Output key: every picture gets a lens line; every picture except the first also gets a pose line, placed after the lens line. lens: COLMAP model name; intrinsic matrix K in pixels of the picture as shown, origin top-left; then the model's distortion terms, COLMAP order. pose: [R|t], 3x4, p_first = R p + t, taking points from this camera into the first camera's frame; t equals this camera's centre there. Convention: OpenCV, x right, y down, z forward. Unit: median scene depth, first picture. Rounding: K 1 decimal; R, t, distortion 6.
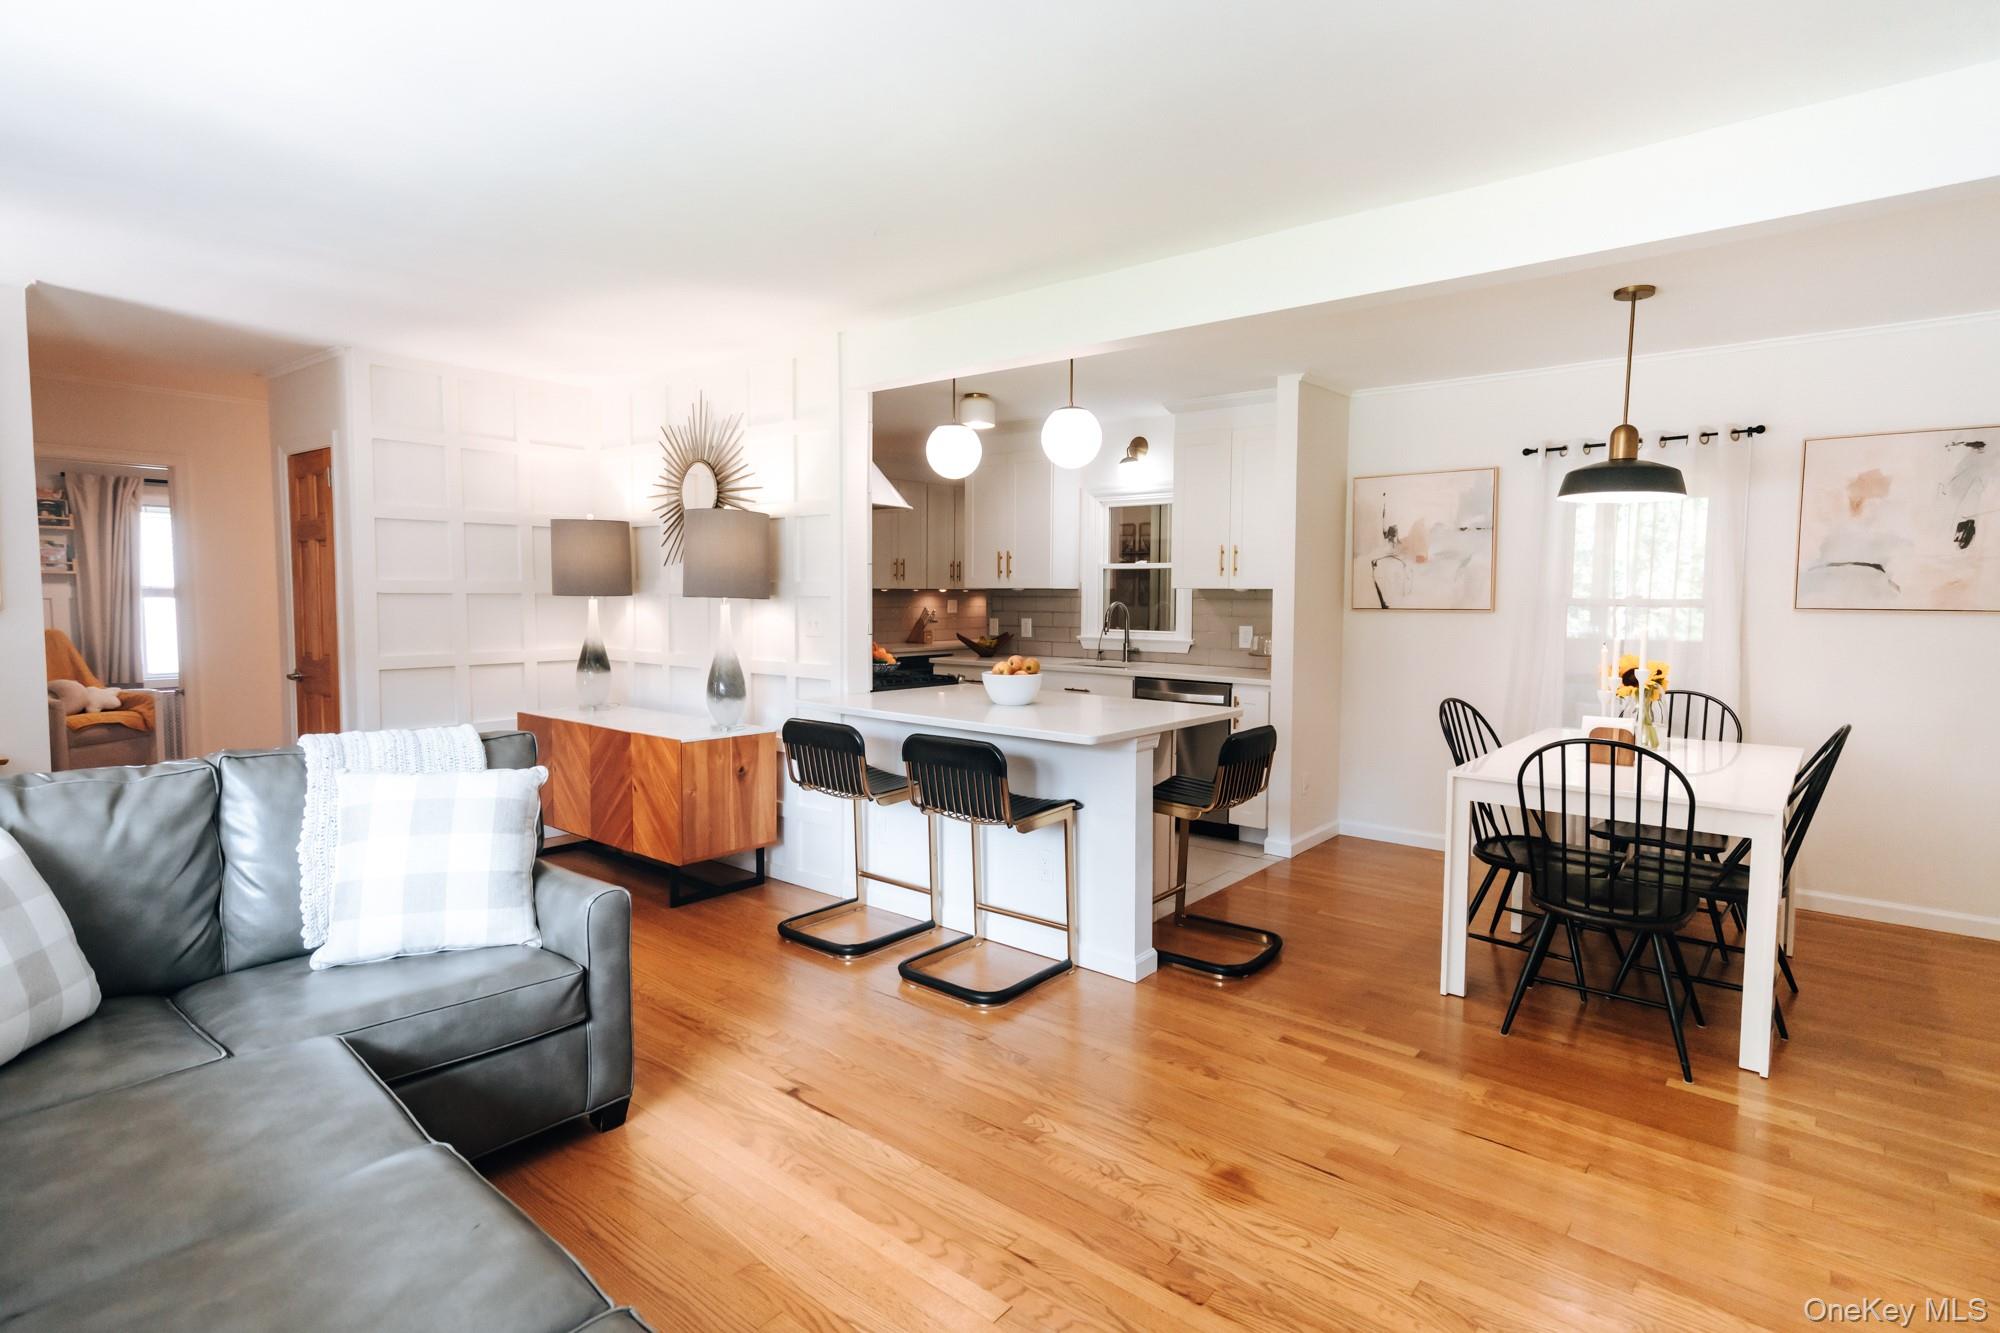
lens RADIAL K [[989.4, 0, 1000.0], [0, 989.4, 666.5], [0, 0, 1]] dist [-0.062871, 0.000014]
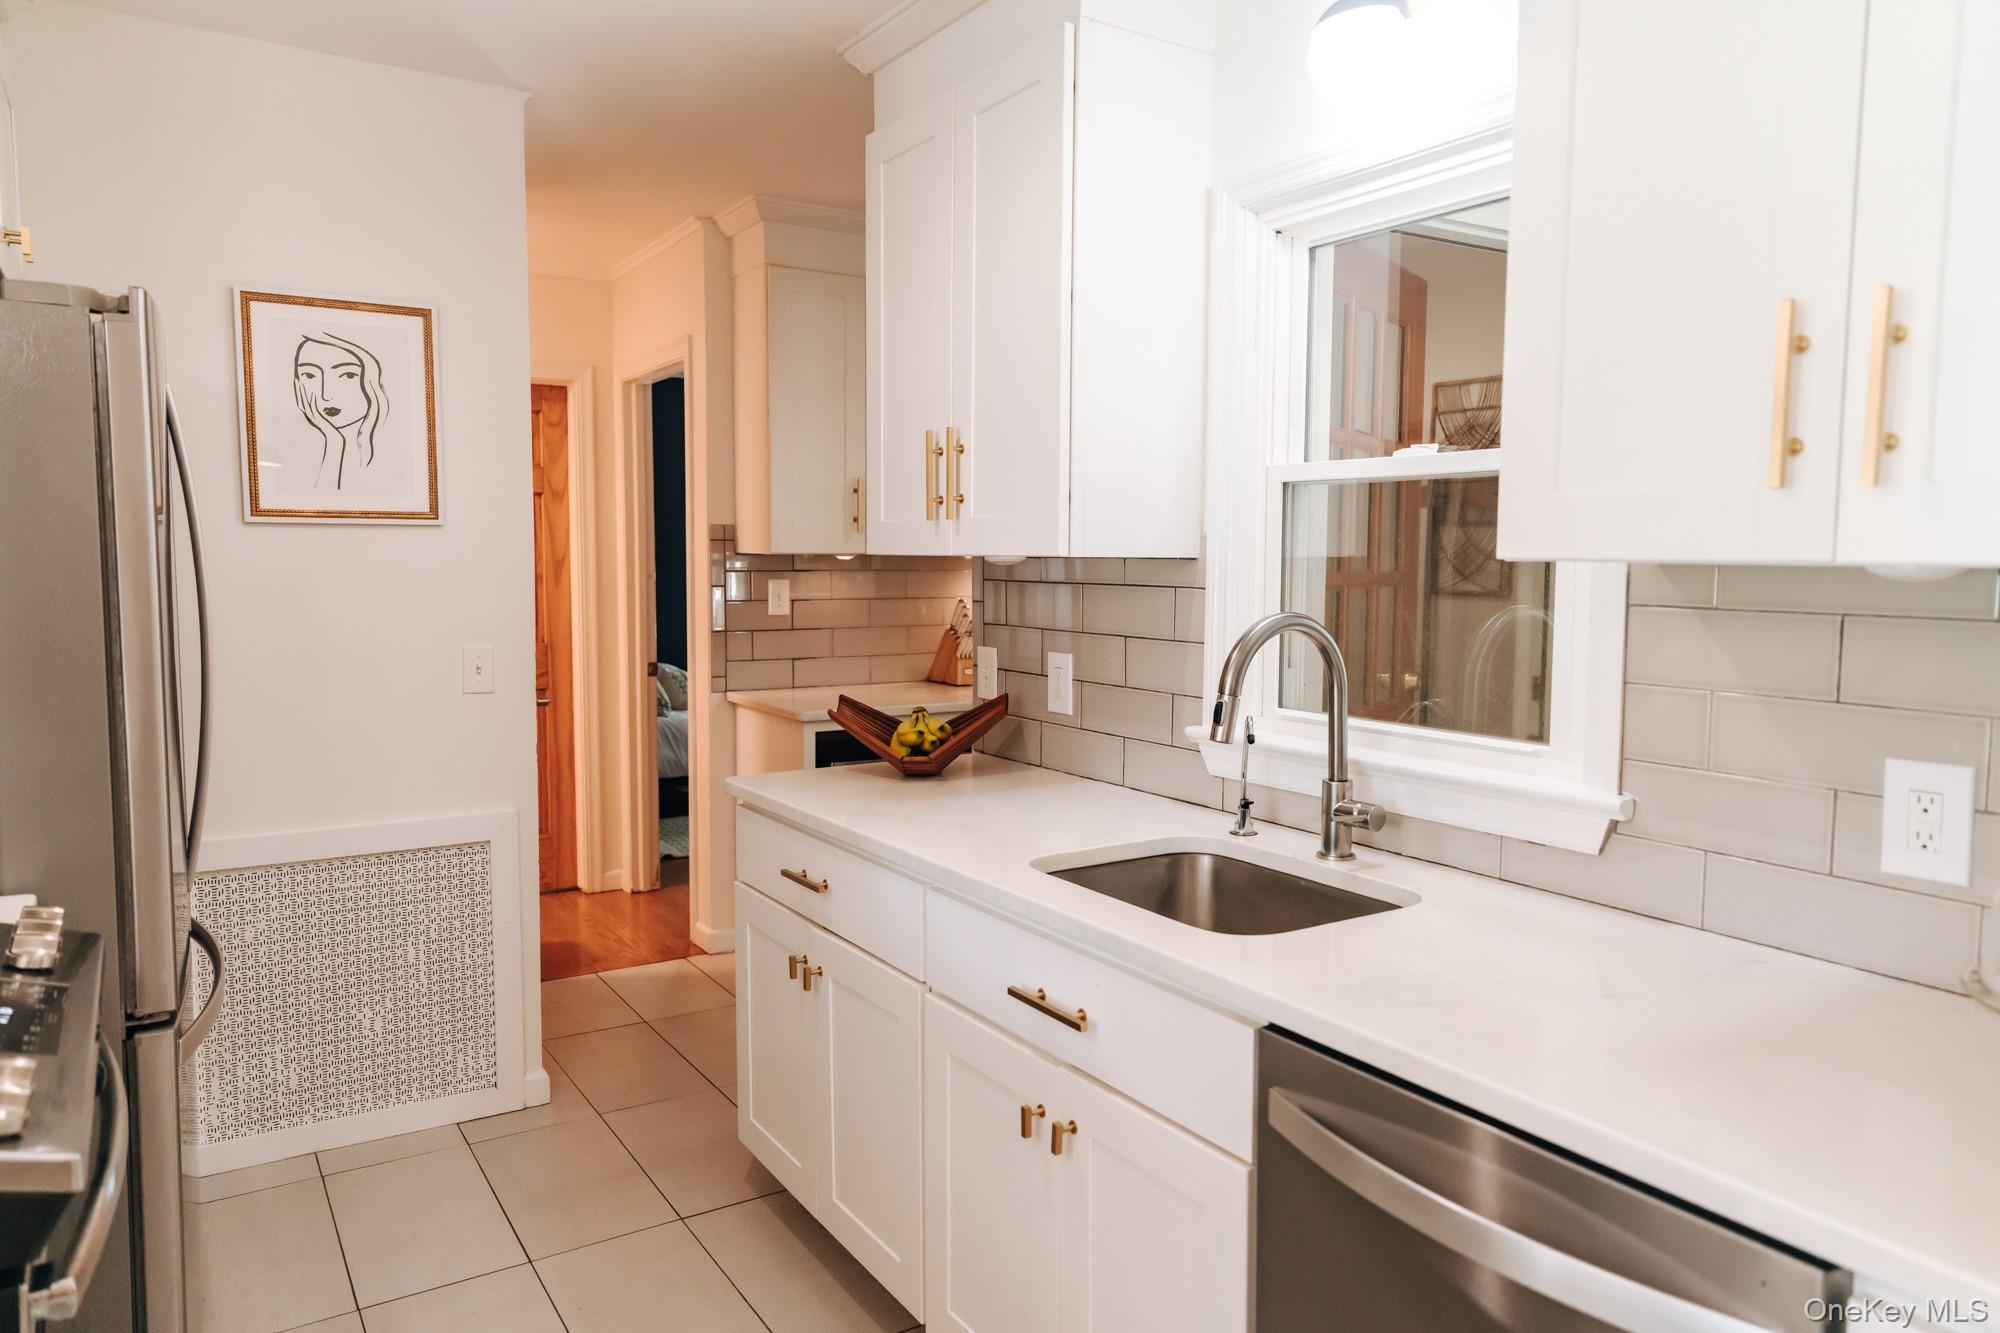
lens RADIAL K [[1335.5, 0, 1000.0], [0, 1335.5, 666.5], [0, 0, 1]] dist [0.000941, -0.032136]
pose [[0.953192, 0.025088, -0.301323, 0.160793], [-0.021636, 0.999657, 0.014789, -0.060128], [0.301591, -0.007577, 0.953407, 0.720044]]
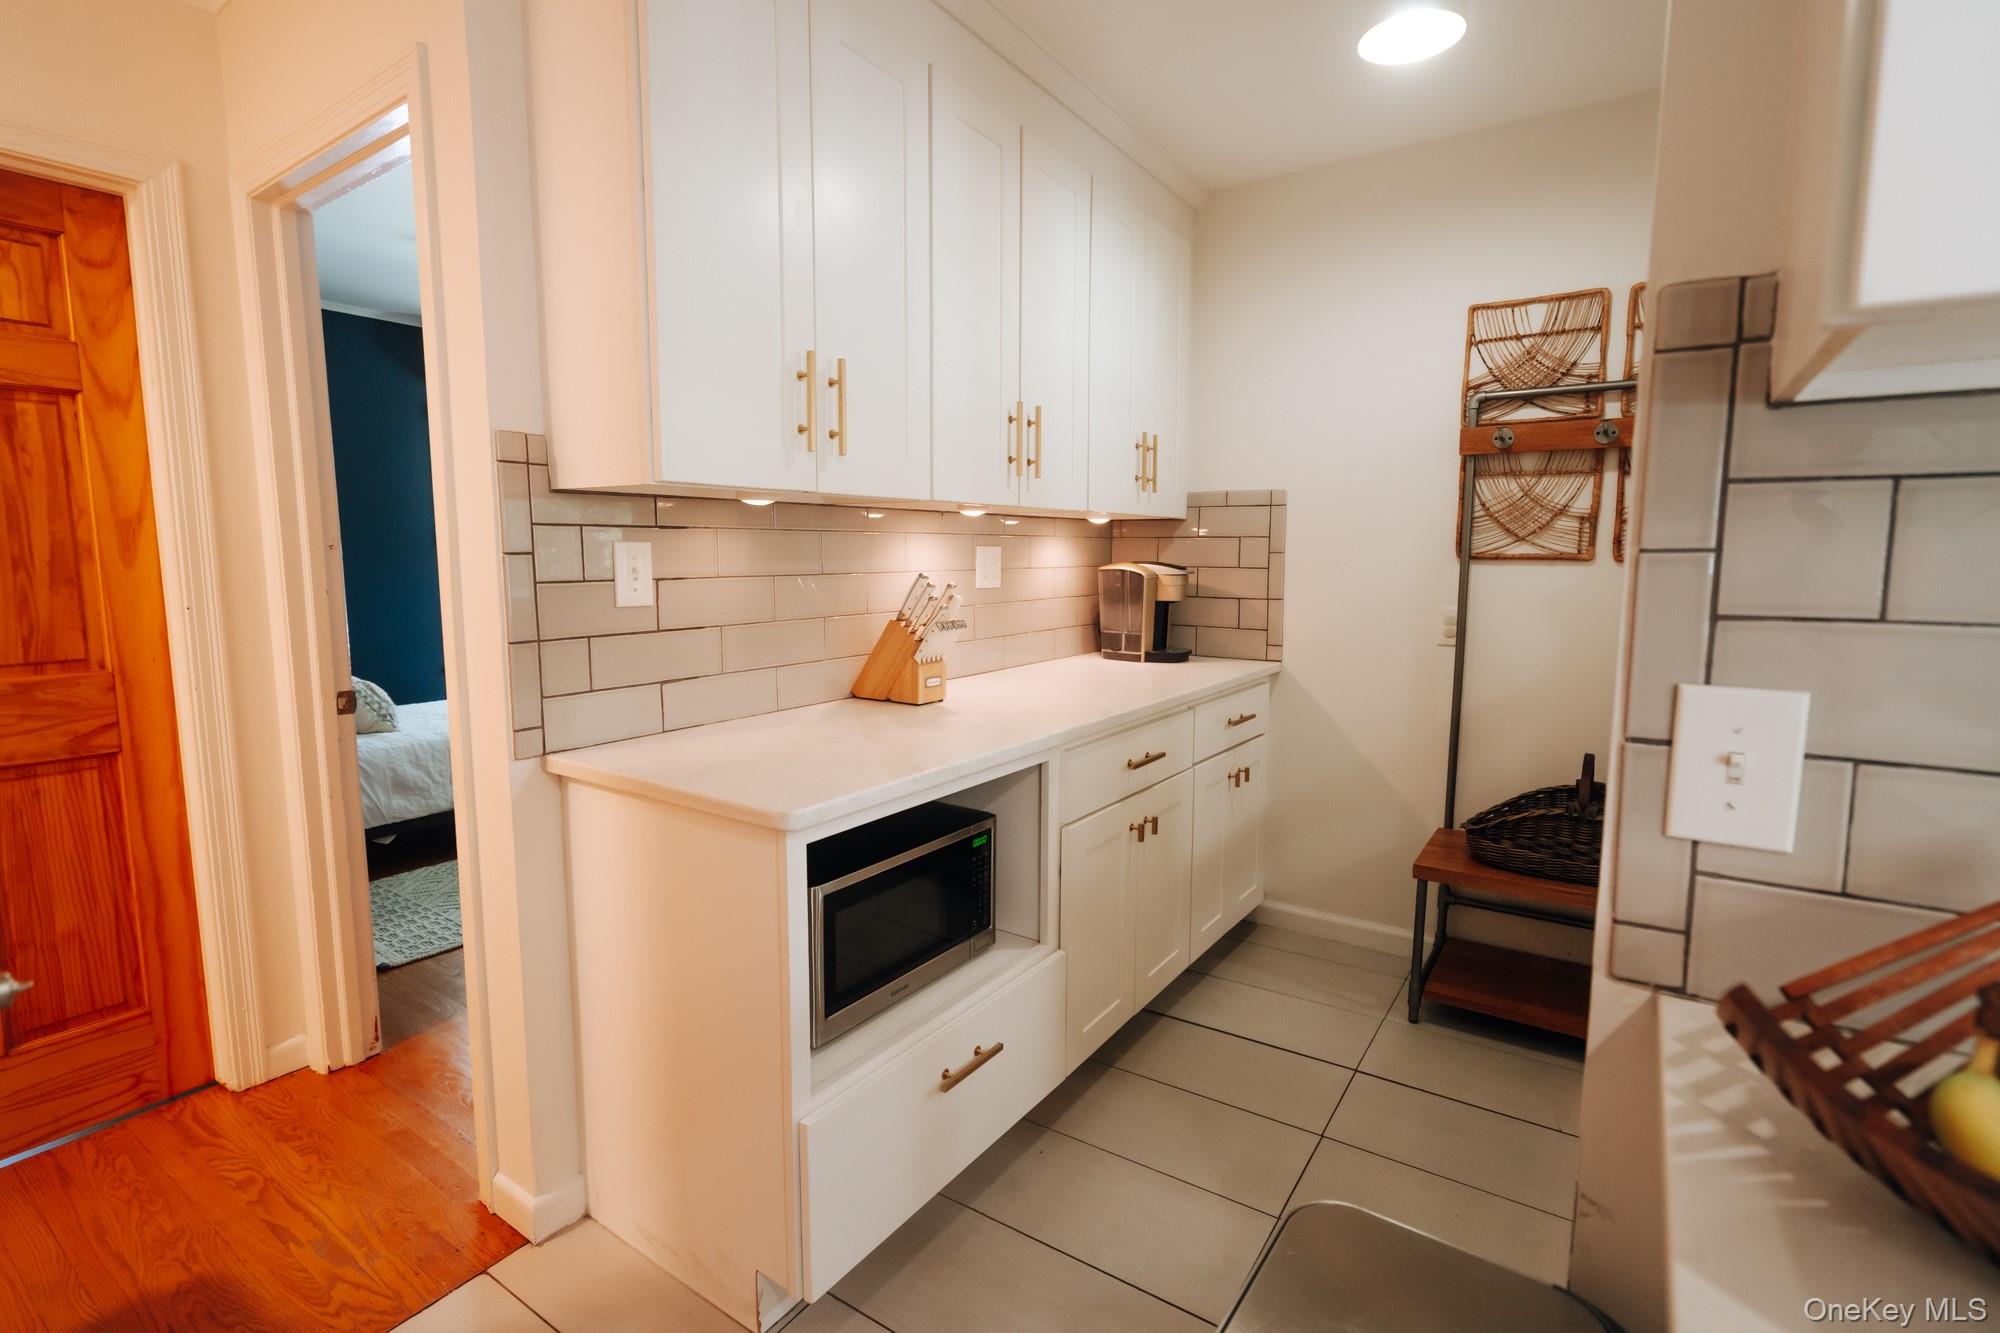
lens RADIAL K [[916.1, 0, 1010.1], [0, 916.1, 658.7], [0, 0, 1]] dist [-0.002788, -0.000256]
pose [[0.993445, -0.017722, 0.112933, -0.119728], [0.012615, 0.998872, 0.045781, -0.071281], [-0.113617, -0.044057, 0.992547, 1.127510]]
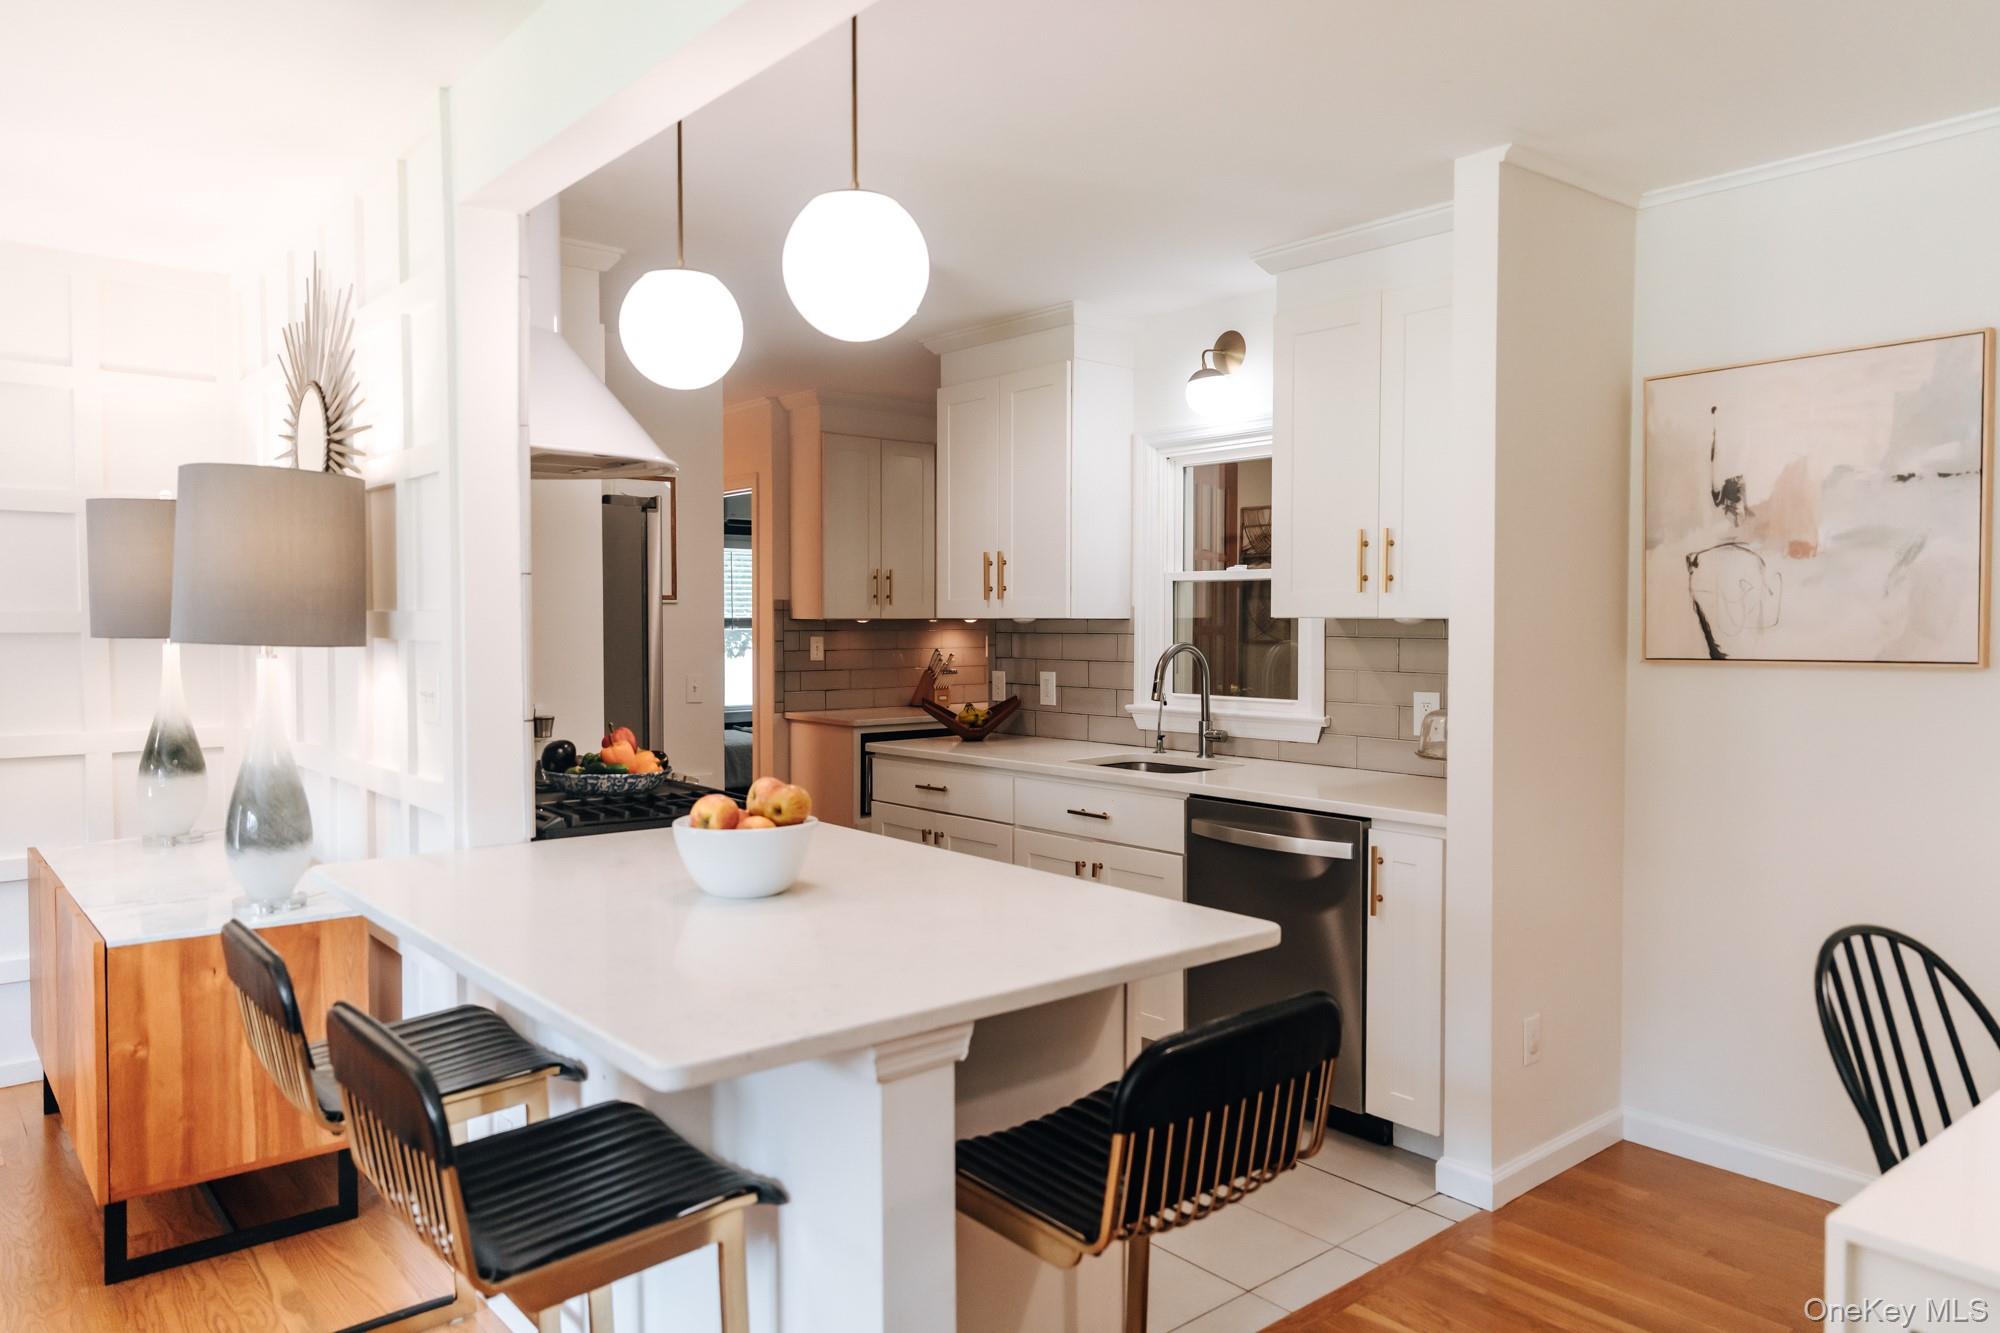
lens RADIAL K [[1335.5, 0, 1000.0], [0, 1335.5, 666.5], [0, 0, 1]] dist [0.000941, -0.032136]
pose [[0.985174, 0.000217, -0.171556, 0.155293], [-0.006668, 0.999292, -0.037027, -0.028018], [0.171427, 0.037622, 0.984478, 0.304167]]
